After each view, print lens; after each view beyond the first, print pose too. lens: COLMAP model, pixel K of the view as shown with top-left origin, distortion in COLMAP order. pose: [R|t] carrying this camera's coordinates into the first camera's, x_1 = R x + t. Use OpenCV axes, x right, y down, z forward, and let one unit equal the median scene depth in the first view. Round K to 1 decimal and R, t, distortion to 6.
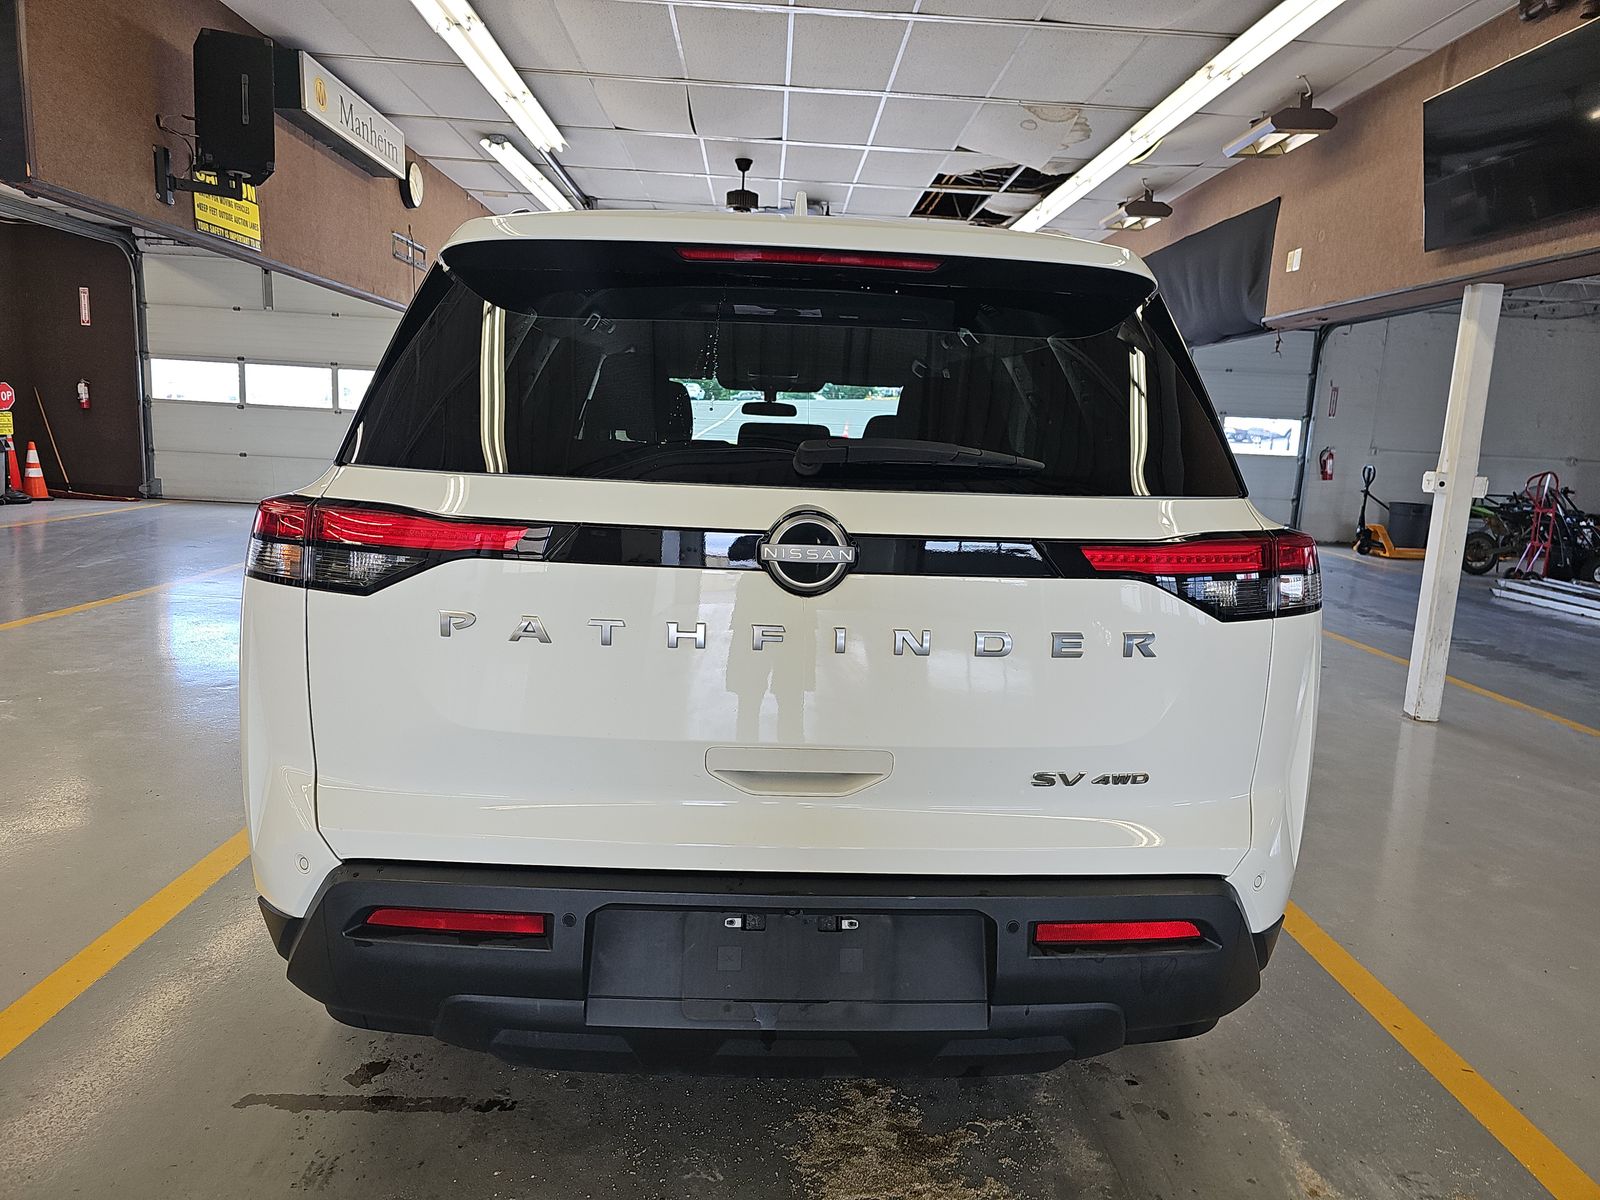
lens RADIAL K [[1059.2, 0, 800.0], [0, 1059.2, 600.0], [0, 0, 1]] dist [0.078314, -0.084503]
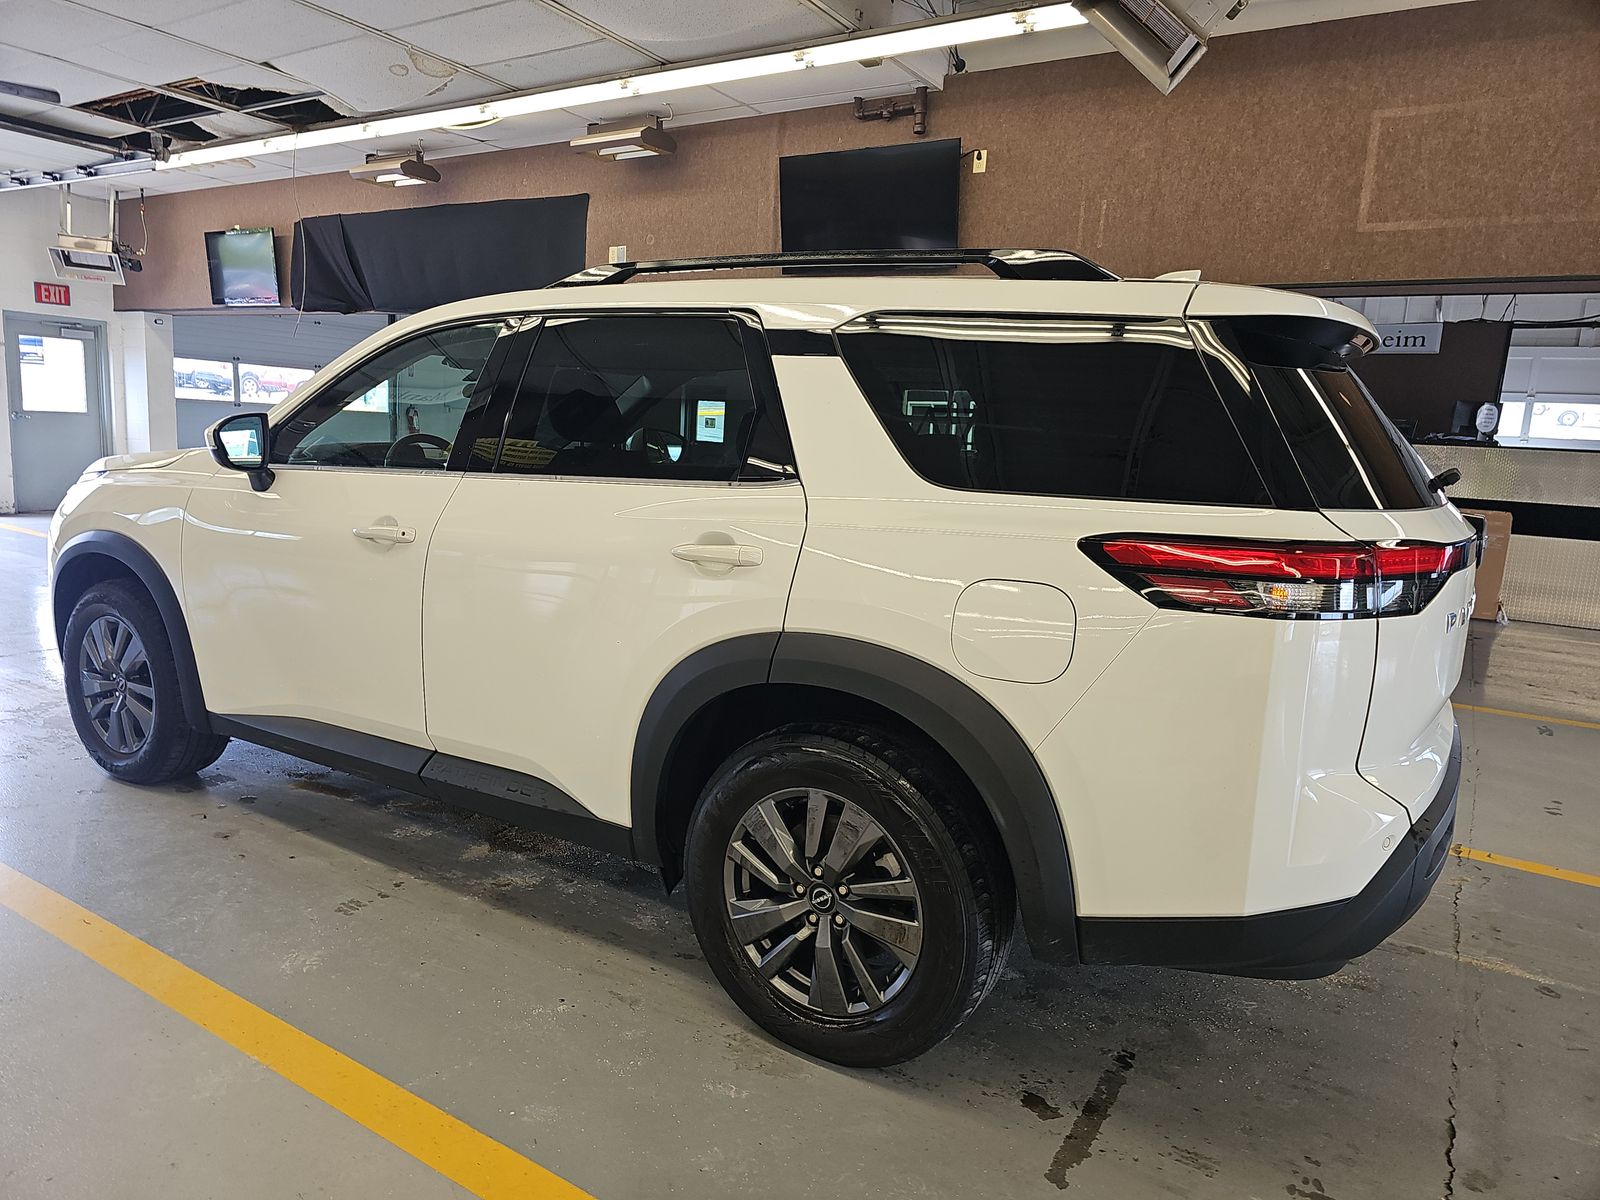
lens RADIAL K [[1059.2, 0, 800.0], [0, 1059.2, 600.0], [0, 0, 1]] dist [0.078314, -0.084503]
pose [[0.562770, -0.148769, 0.813116, -1.312754], [0.107003, 0.988506, 0.106800, -0.164700], [-0.819659, 0.026902, 0.572220, 0.615164]]
